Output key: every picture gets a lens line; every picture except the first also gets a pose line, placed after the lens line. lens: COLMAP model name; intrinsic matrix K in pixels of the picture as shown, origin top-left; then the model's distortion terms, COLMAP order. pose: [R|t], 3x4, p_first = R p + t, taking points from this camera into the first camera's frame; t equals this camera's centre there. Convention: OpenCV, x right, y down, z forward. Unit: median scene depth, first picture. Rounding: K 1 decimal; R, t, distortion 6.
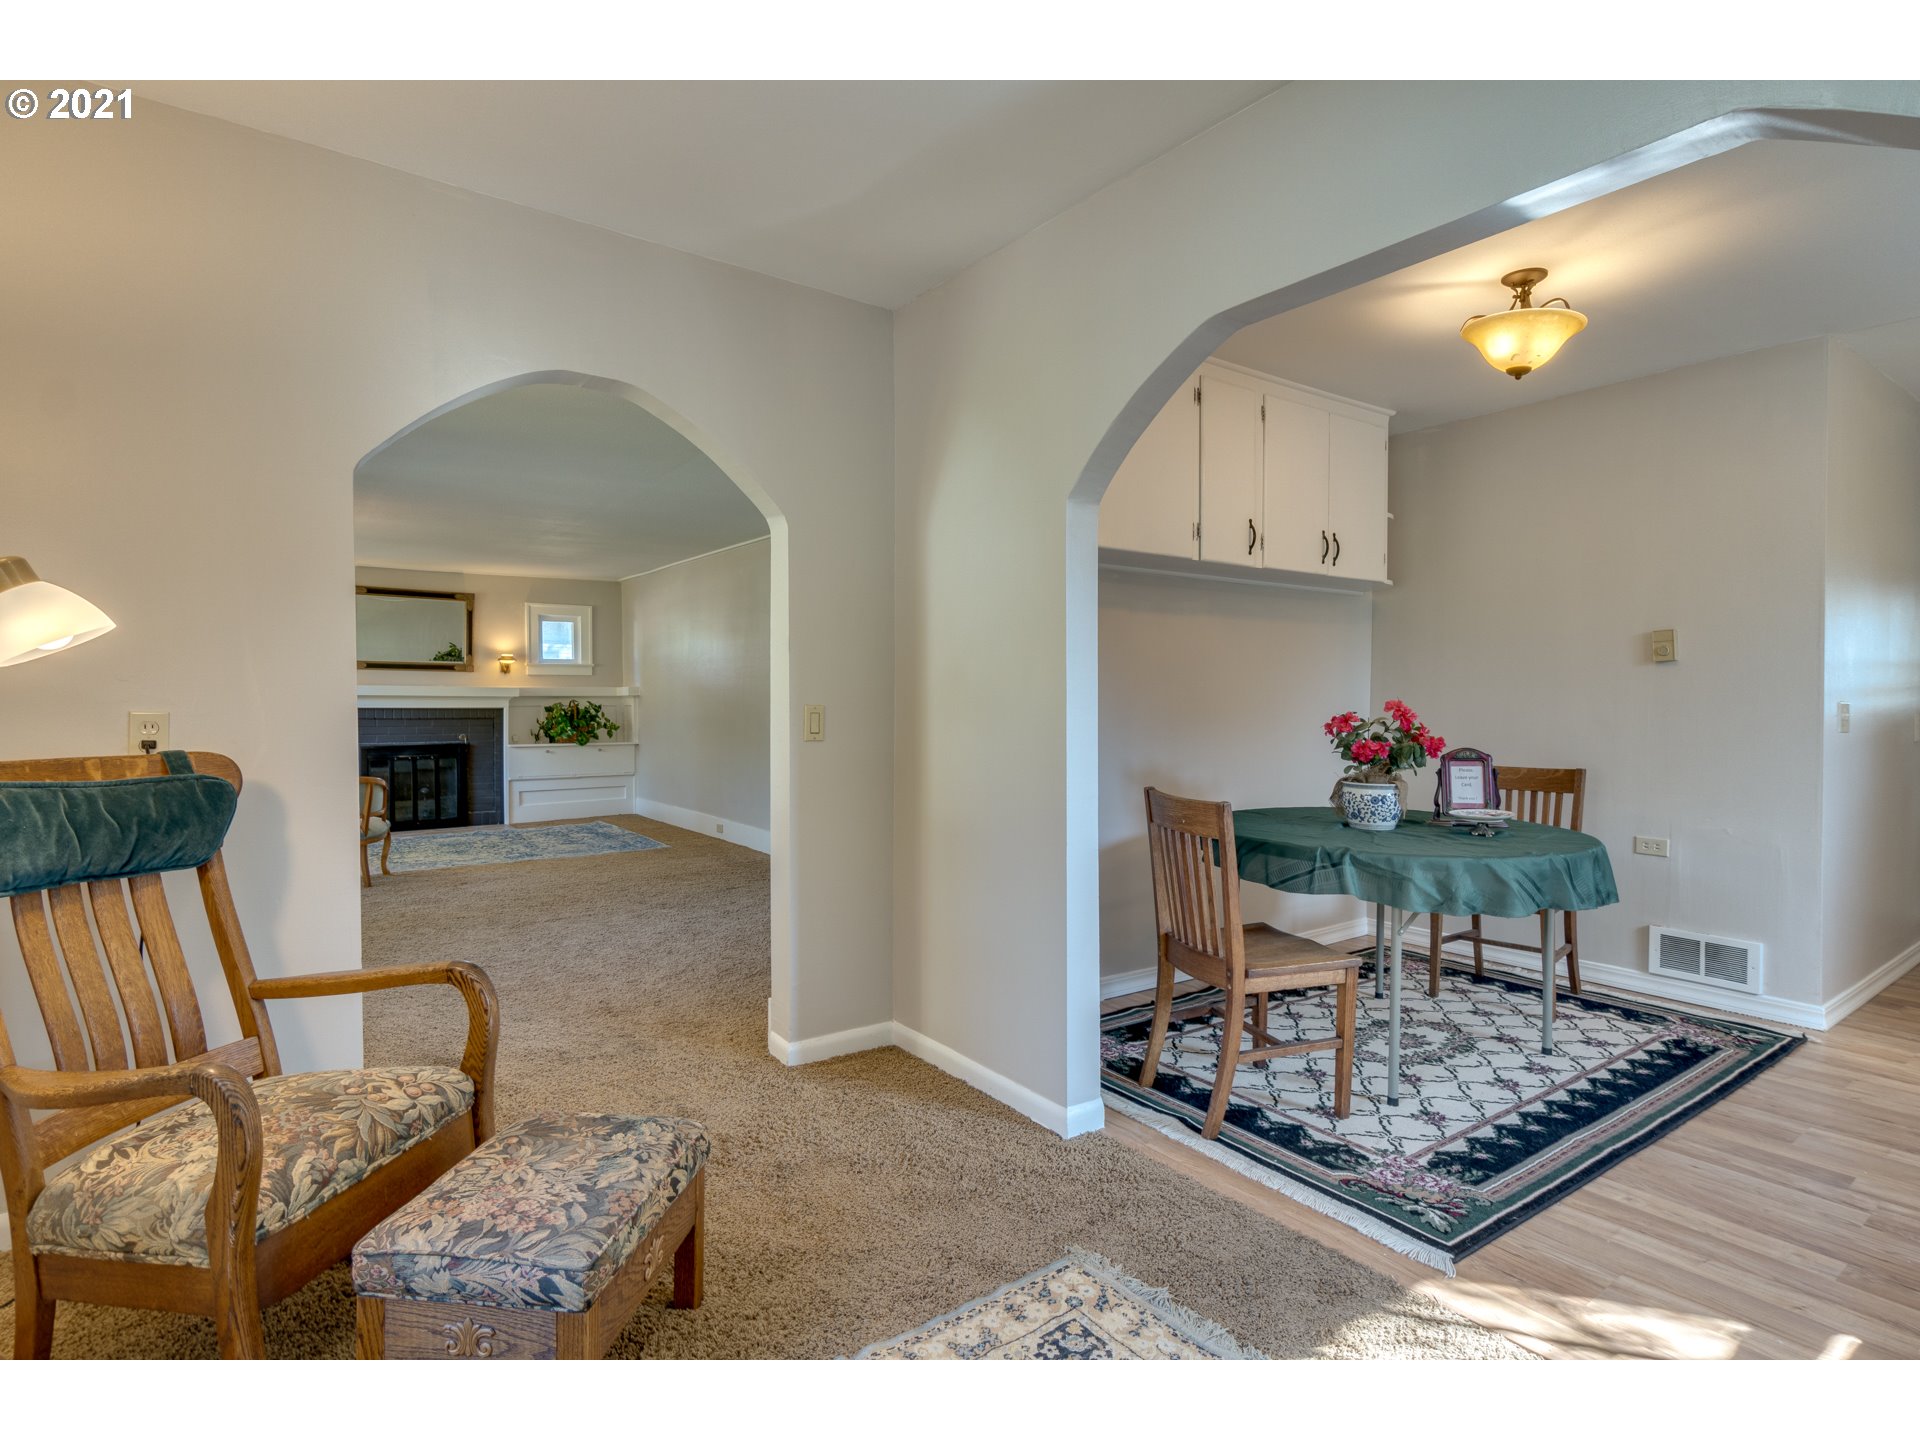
lens RADIAL K [[975.5, 0, 949.9], [0, 975.5, 714.8], [0, 0, 1]] dist [-0.003979, 0.001501]
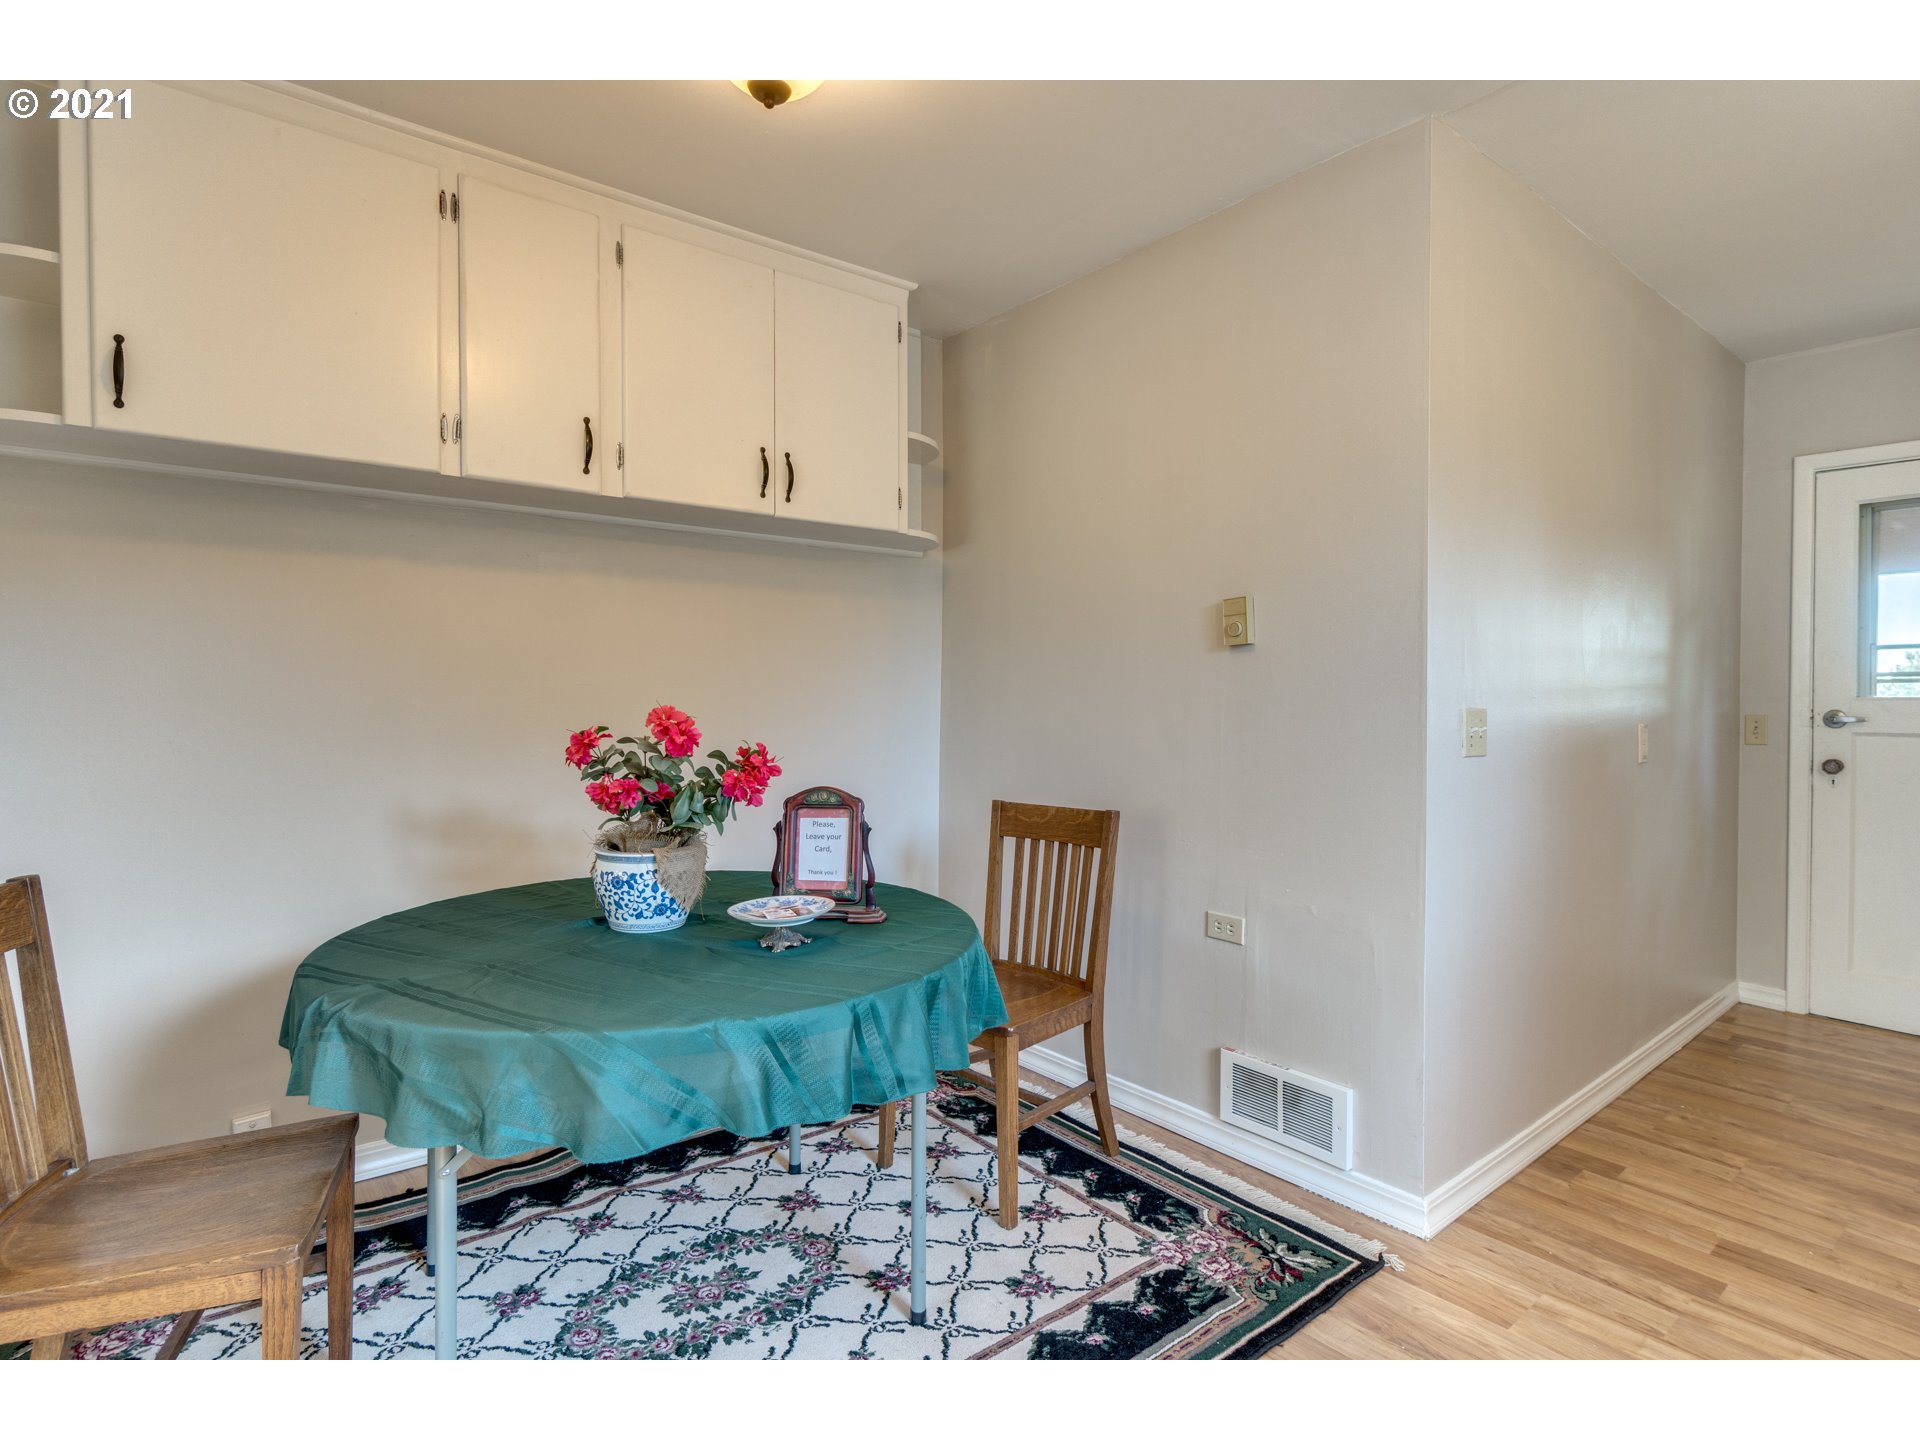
lens RADIAL K [[975.5, 0, 949.9], [0, 975.5, 714.8], [0, 0, 1]] dist [-0.003979, 0.001501]
pose [[0.998639, 0.000049, 0.052146, 0.541360], [-0.000025, 1.000000, -0.000474, -0.008745], [-0.052146, 0.000472, 0.998639, 0.380967]]
